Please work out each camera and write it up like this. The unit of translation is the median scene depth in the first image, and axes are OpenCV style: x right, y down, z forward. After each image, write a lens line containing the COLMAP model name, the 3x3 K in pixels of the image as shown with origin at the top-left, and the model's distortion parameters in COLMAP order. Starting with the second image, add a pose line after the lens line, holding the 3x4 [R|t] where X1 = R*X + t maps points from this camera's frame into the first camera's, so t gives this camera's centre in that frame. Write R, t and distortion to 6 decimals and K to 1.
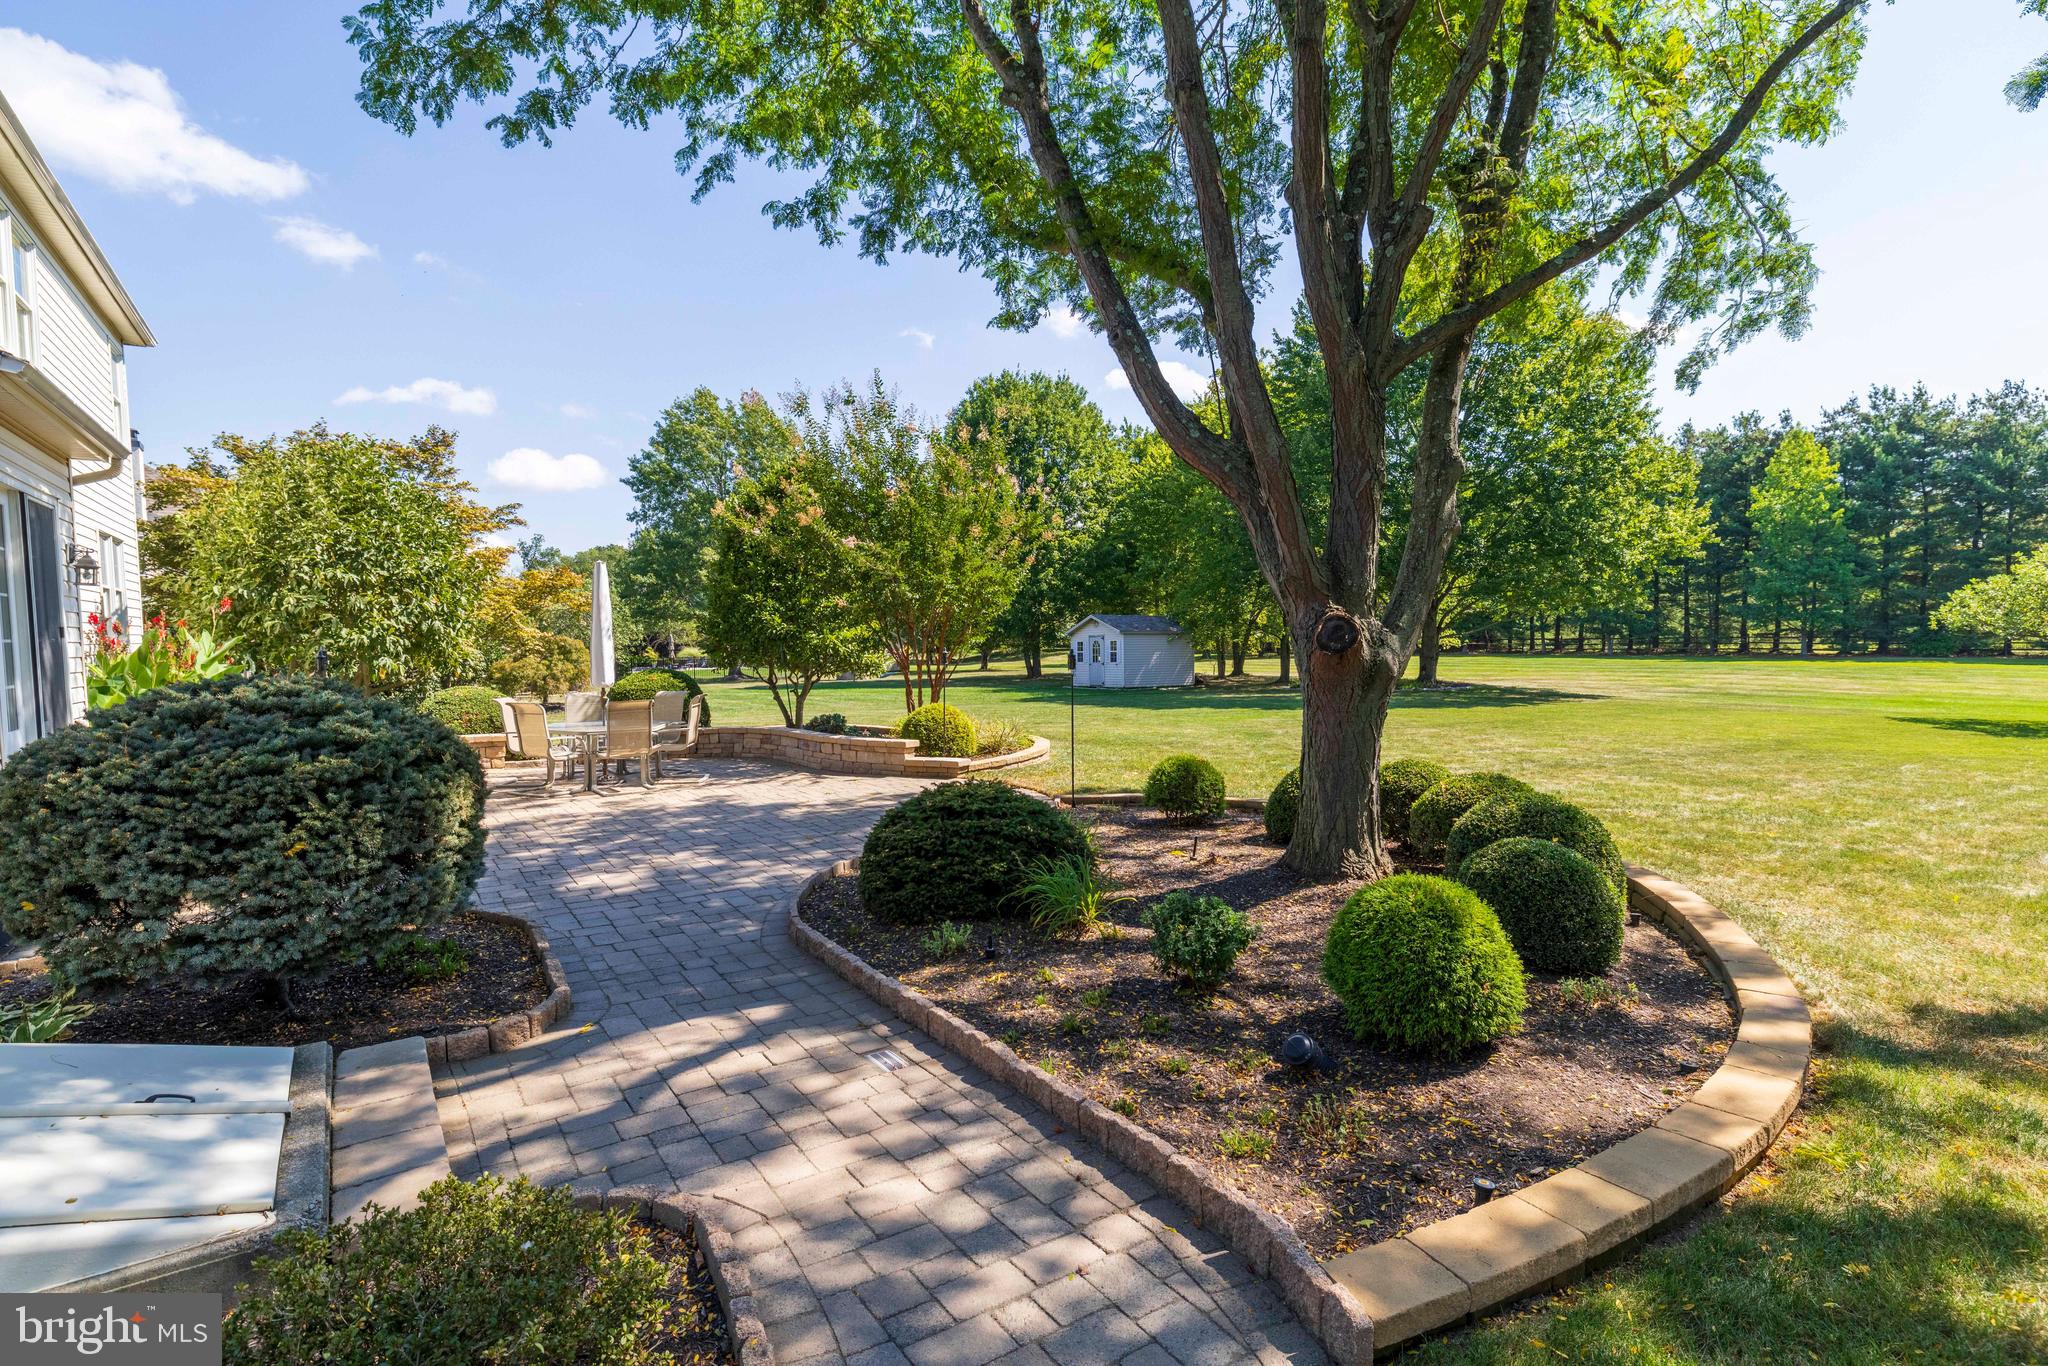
lens RADIAL K [[1016.1, 0, 1025.5], [0, 1016.1, 672.7], [0, 0, 1]] dist [0.001979, 0.000664]
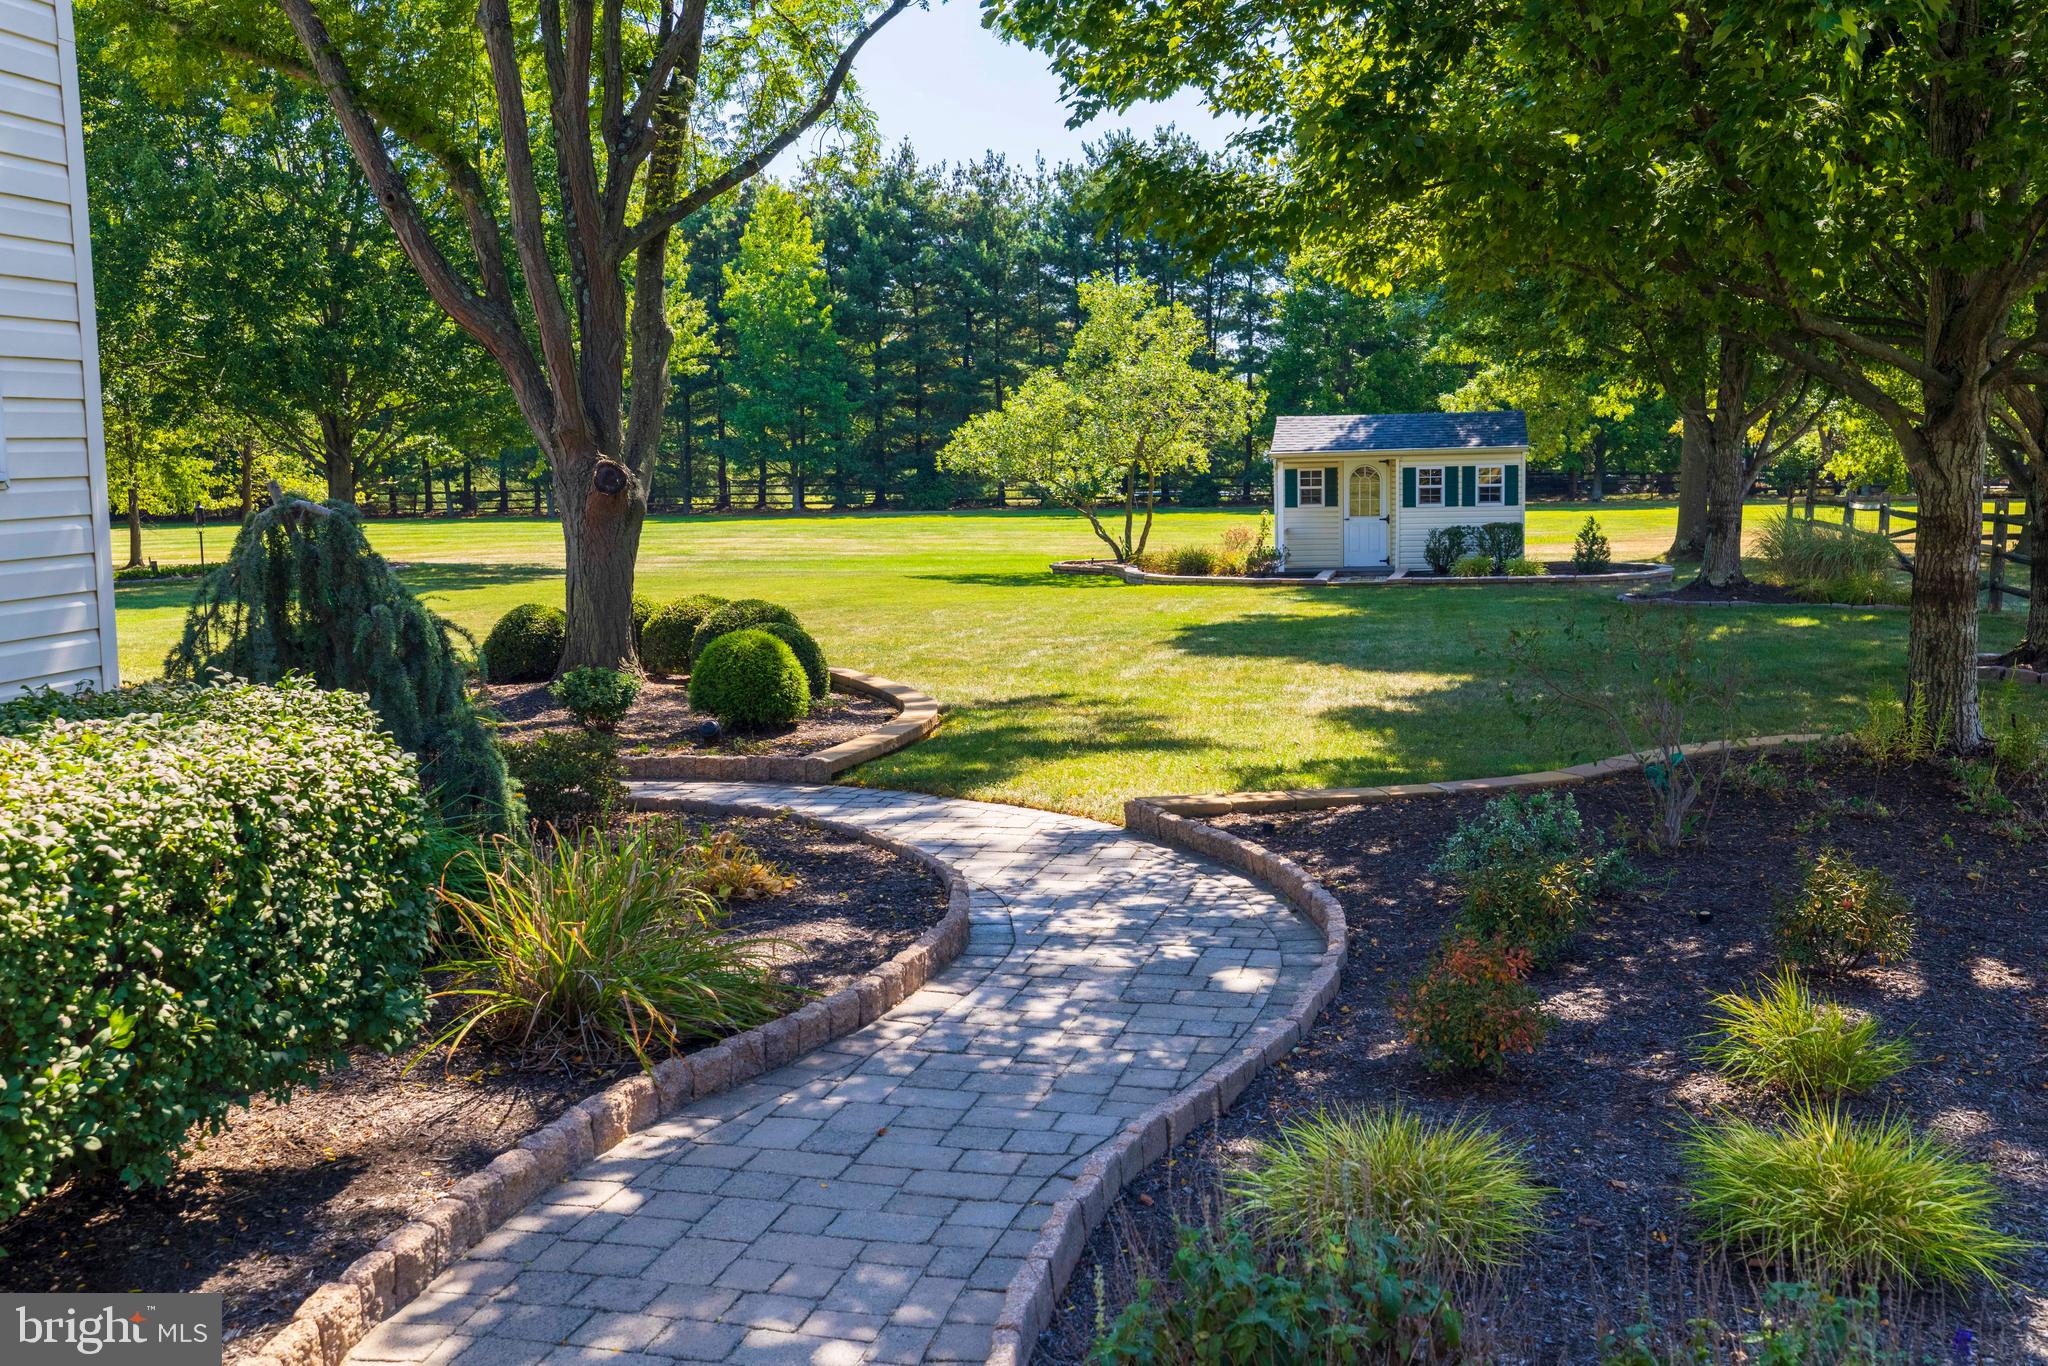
lens RADIAL K [[1970.2, 0, 1024.0], [0, 1970.2, 683.0], [0, 0, 1]] dist [-0.039248, -0.003977]
pose [[0.711564, -0.077286, 0.698358, -0.087837], [0.033934, 0.996552, 0.075711, 0.003876], [-0.701802, -0.030175, 0.711733, -0.089943]]
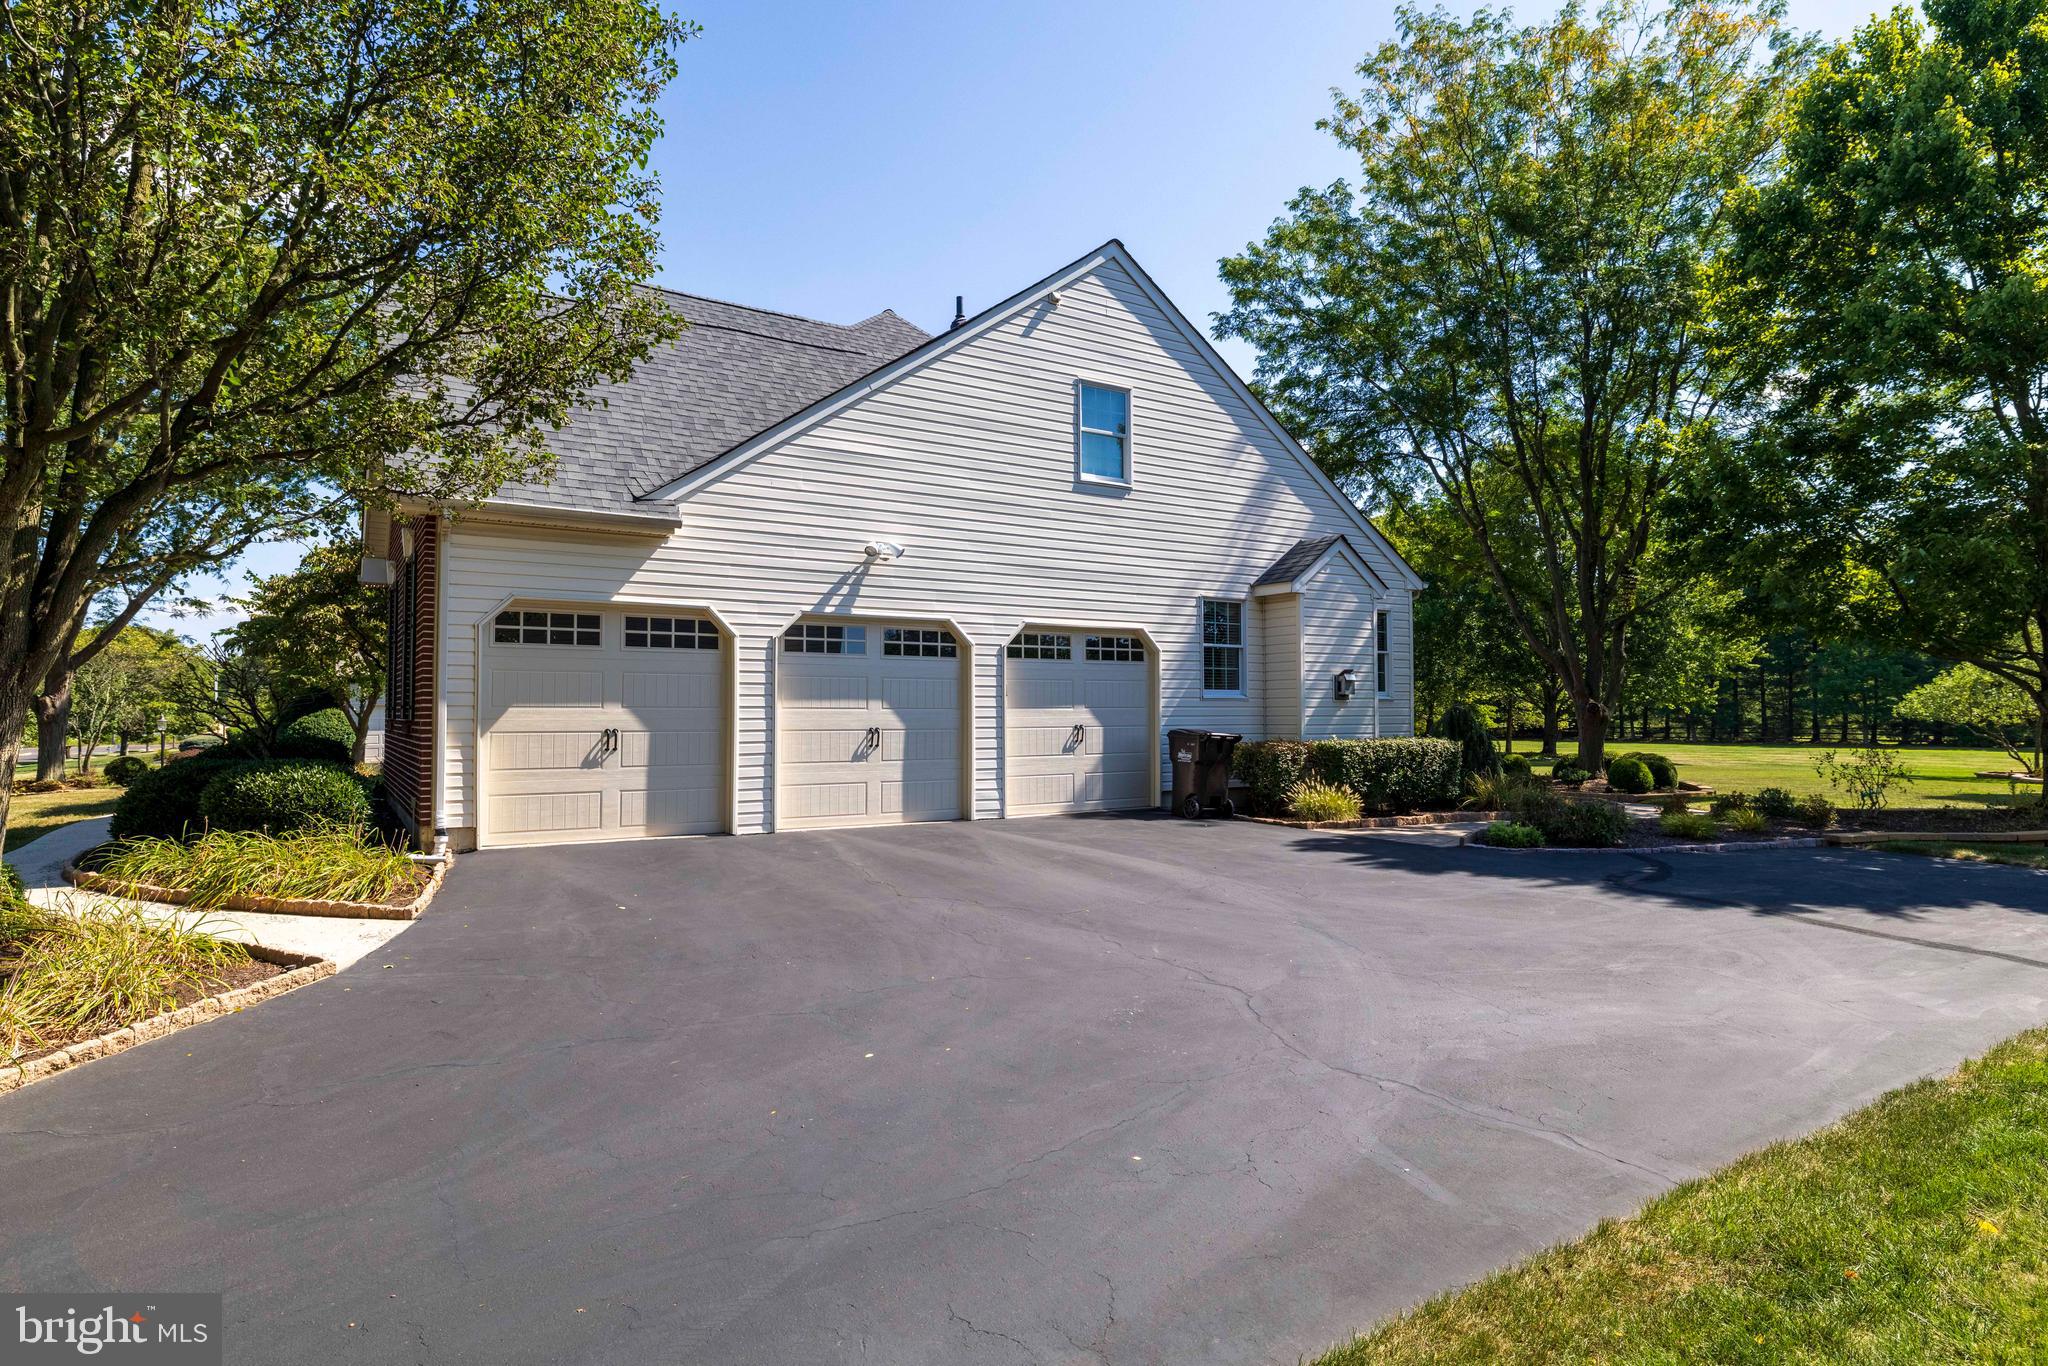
lens RADIAL K [[1068.8, 0, 1015.3], [0, 1068.8, 657.4], [0, 0, 1]] dist [0.000677, -0.000422]
pose [[0.998762, 0.011275, -0.048455, -0.134527], [-0.015843, 0.995357, -0.094942, 0.015066], [0.047159, 0.095592, 0.994303, -0.248565]]
